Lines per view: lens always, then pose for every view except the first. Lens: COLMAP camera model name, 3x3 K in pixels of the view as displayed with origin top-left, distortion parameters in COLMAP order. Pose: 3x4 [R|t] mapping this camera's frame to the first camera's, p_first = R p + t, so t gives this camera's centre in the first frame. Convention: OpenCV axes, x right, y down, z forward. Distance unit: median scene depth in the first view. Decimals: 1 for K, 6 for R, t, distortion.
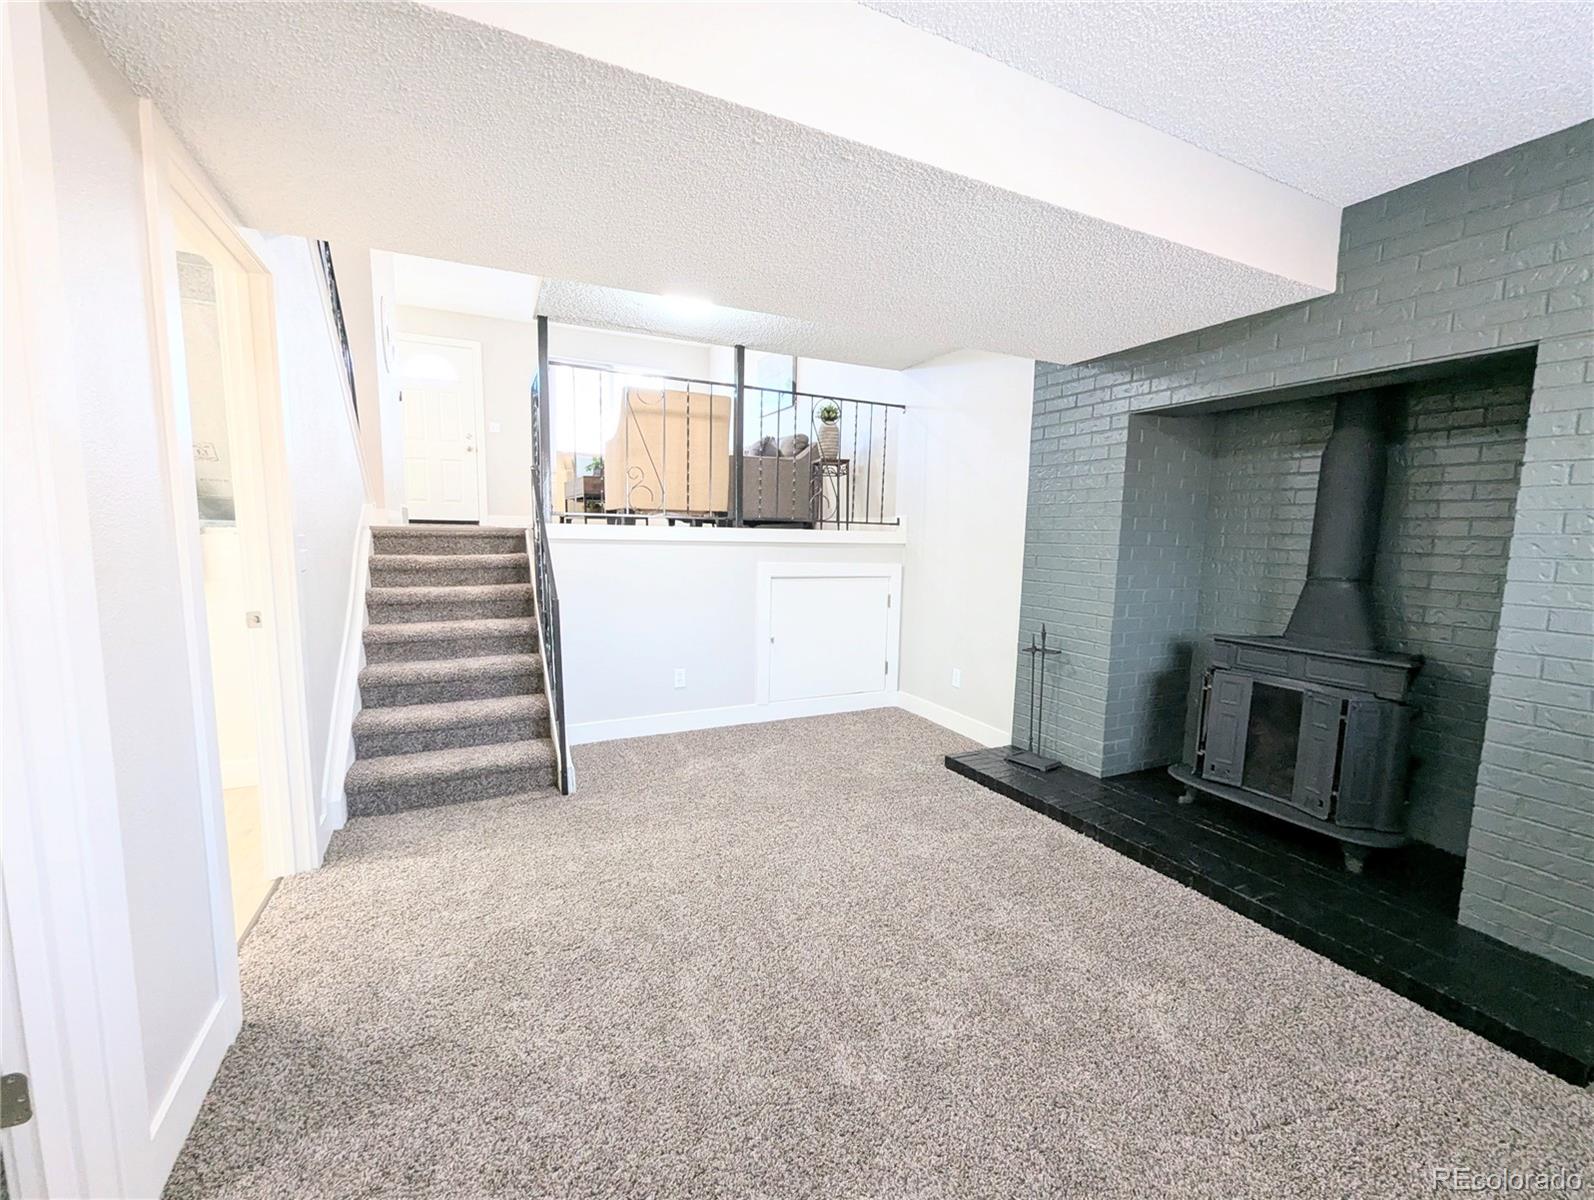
lens RADIAL K [[663.3, 0, 796.5], [0, 663.3, 612.4], [0, 0, 1]] dist [0.005047, -0.002818]
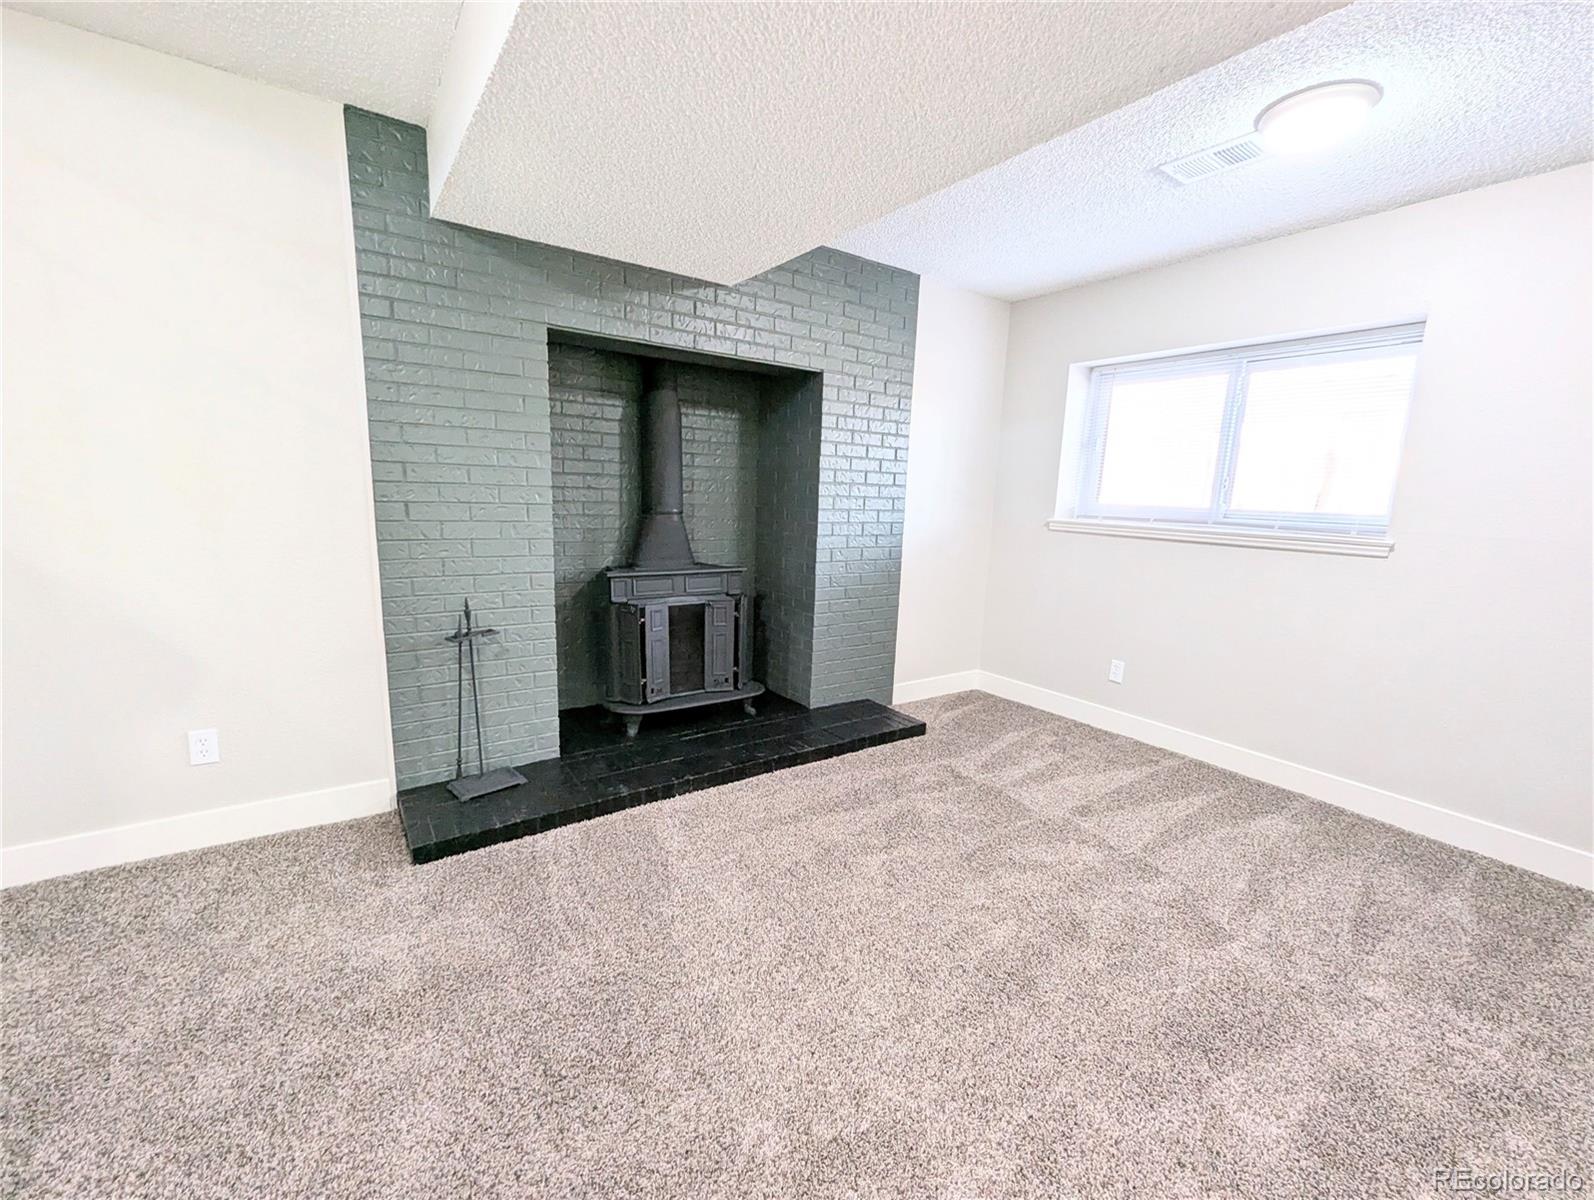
lens RADIAL K [[663.3, 0, 802.6], [0, 663.3, 611.9], [0, 0, 1]] dist [0.005047, -0.002818]
pose [[-0.156551, -0.203159, 0.966550, -0.425408], [0.080174, 0.972772, 0.217453, -0.107109], [-0.984410, 0.111535, -0.136000, 0.838079]]
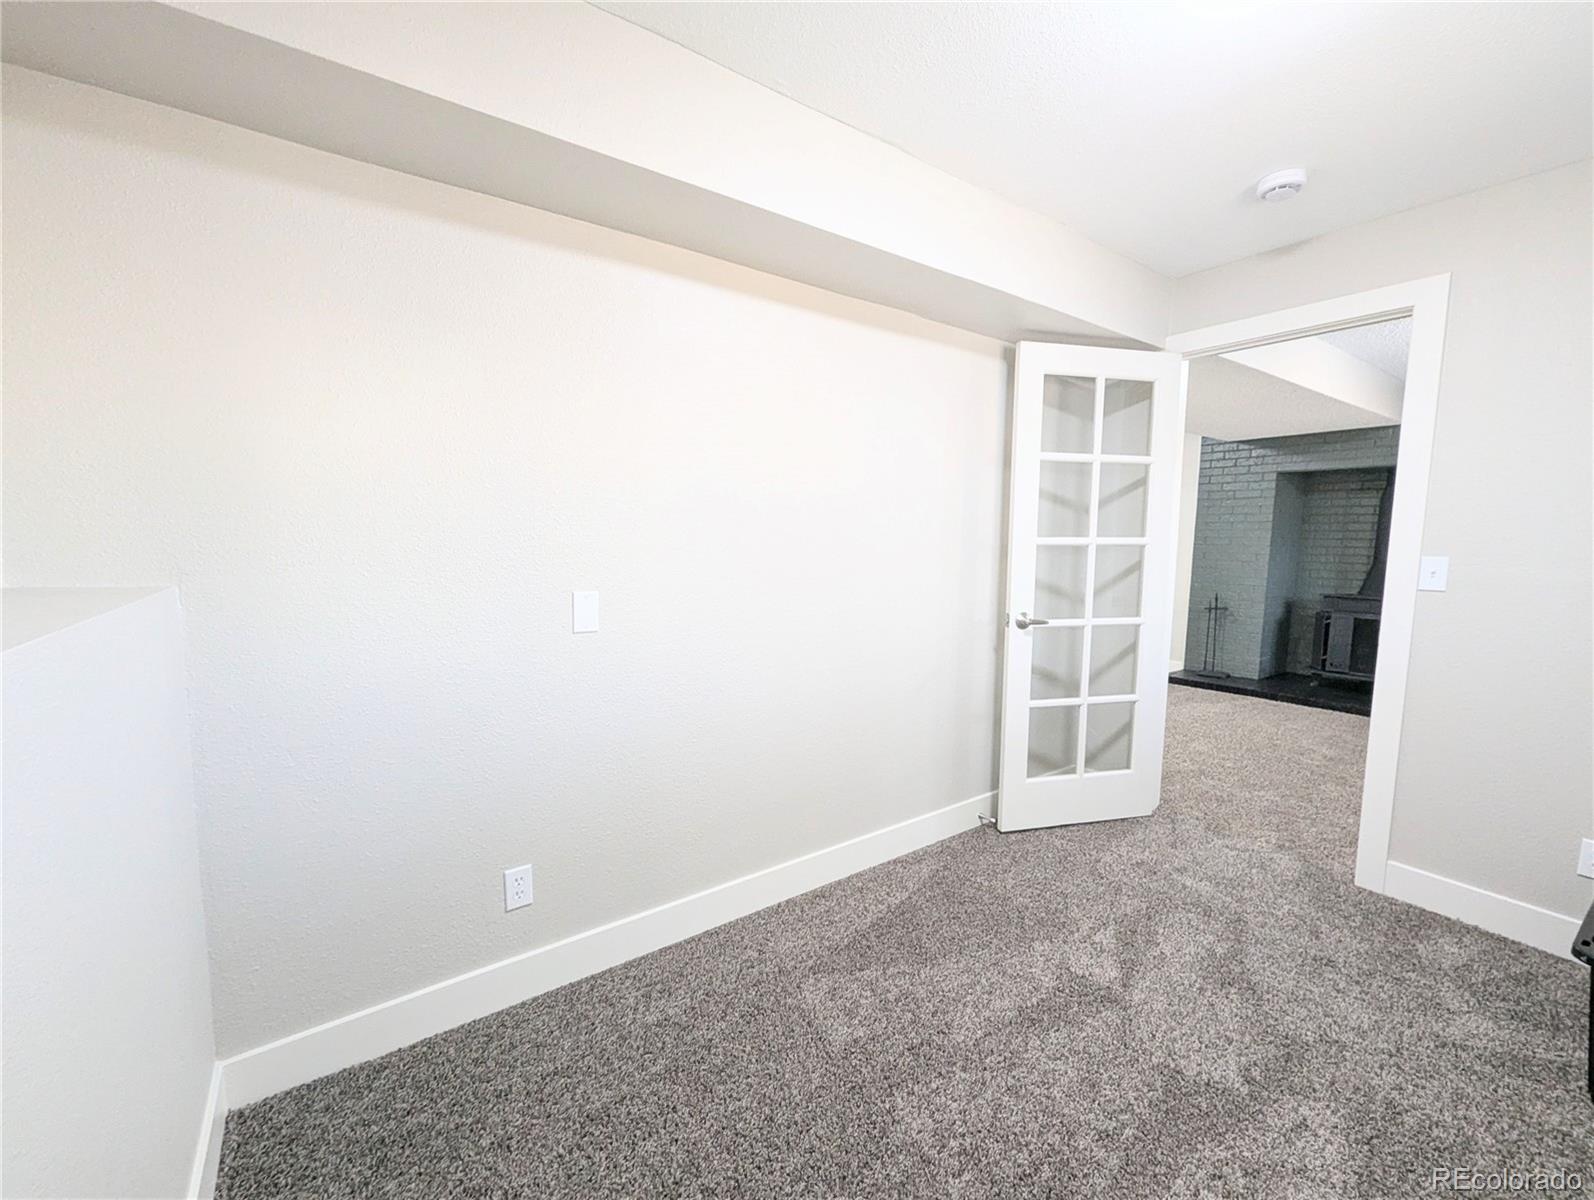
lens RADIAL K [[663.3, 0, 796.4], [0, 663.3, 612.7], [0, 0, 1]] dist [0.005047, -0.002818]
pose [[0.985394, -0.030907, 0.167459, -1.094898], [0.031517, 0.999503, -0.000988, 0.040284], [-0.167345, 0.006252, 0.985879, -0.554779]]
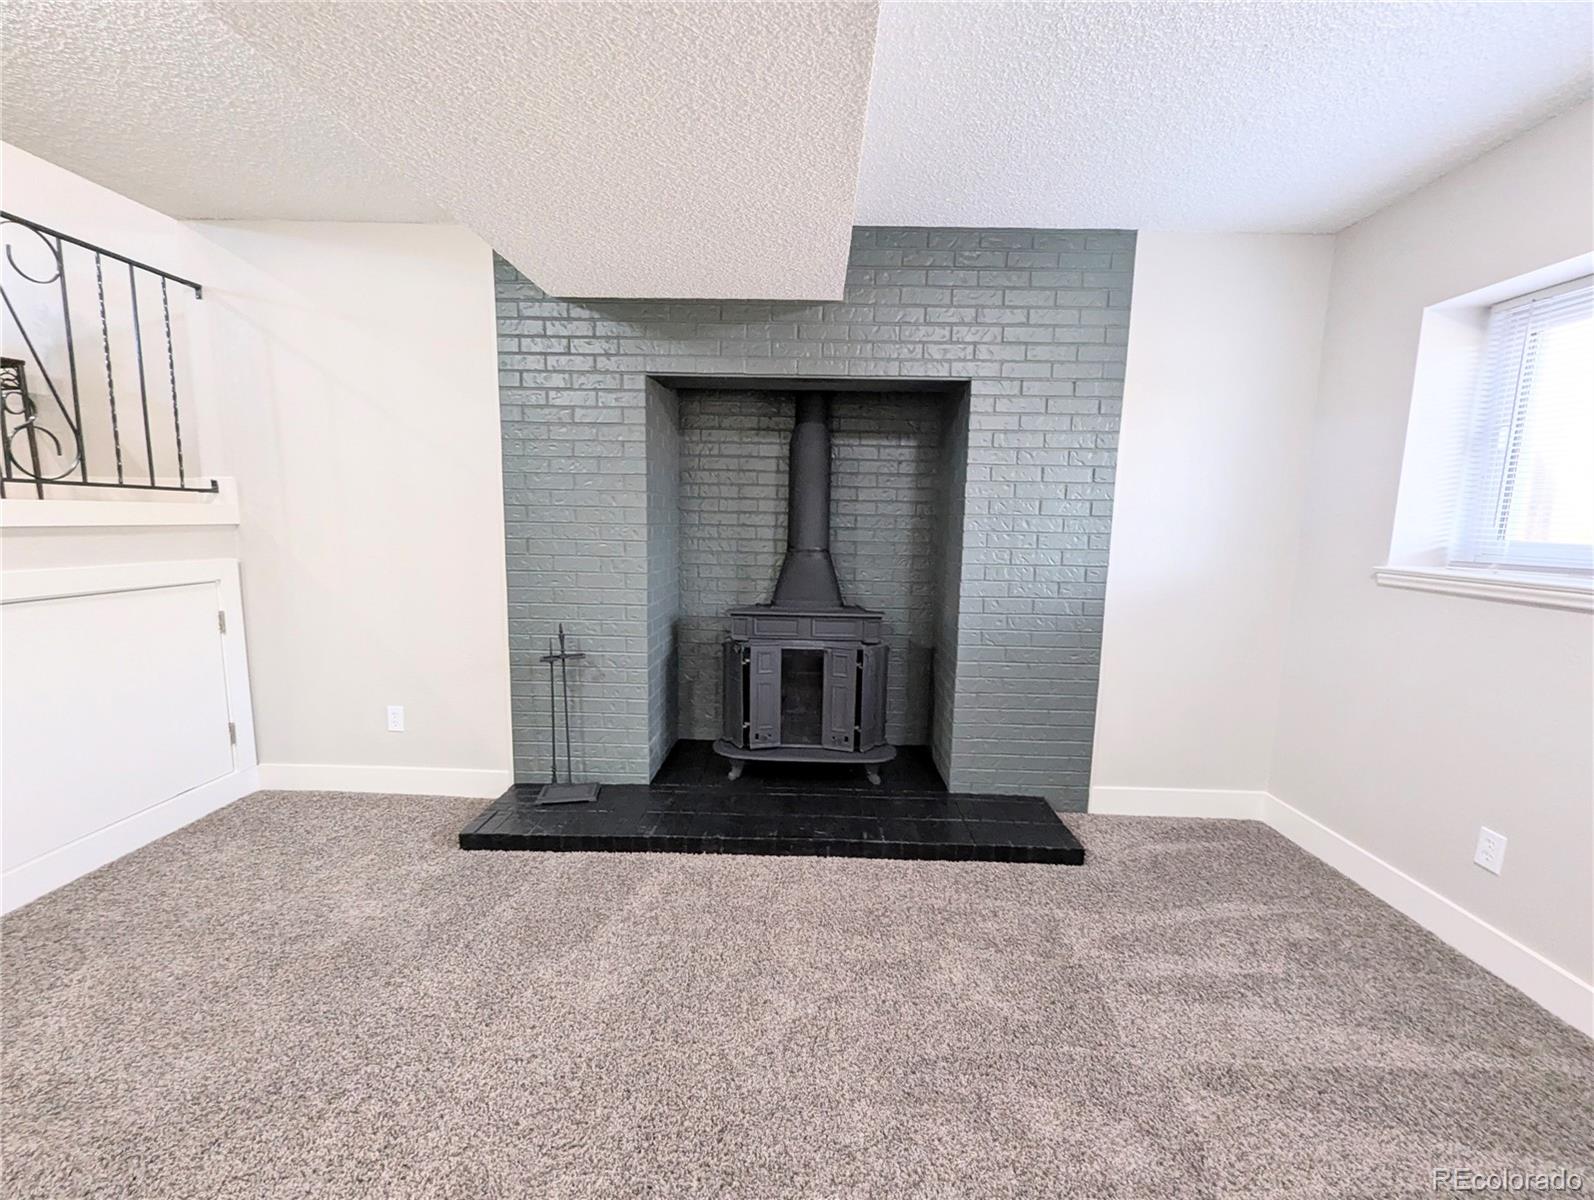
lens RADIAL K [[663.3, 0, 801.9], [0, 663.3, 611.0], [0, 0, 1]] dist [0.005047, -0.002818]
pose [[0.455263, -0.133529, 0.880287, -0.222654], [0.096203, 0.990279, 0.100459, -0.056869], [-0.885144, 0.038951, 0.463684, 0.418839]]
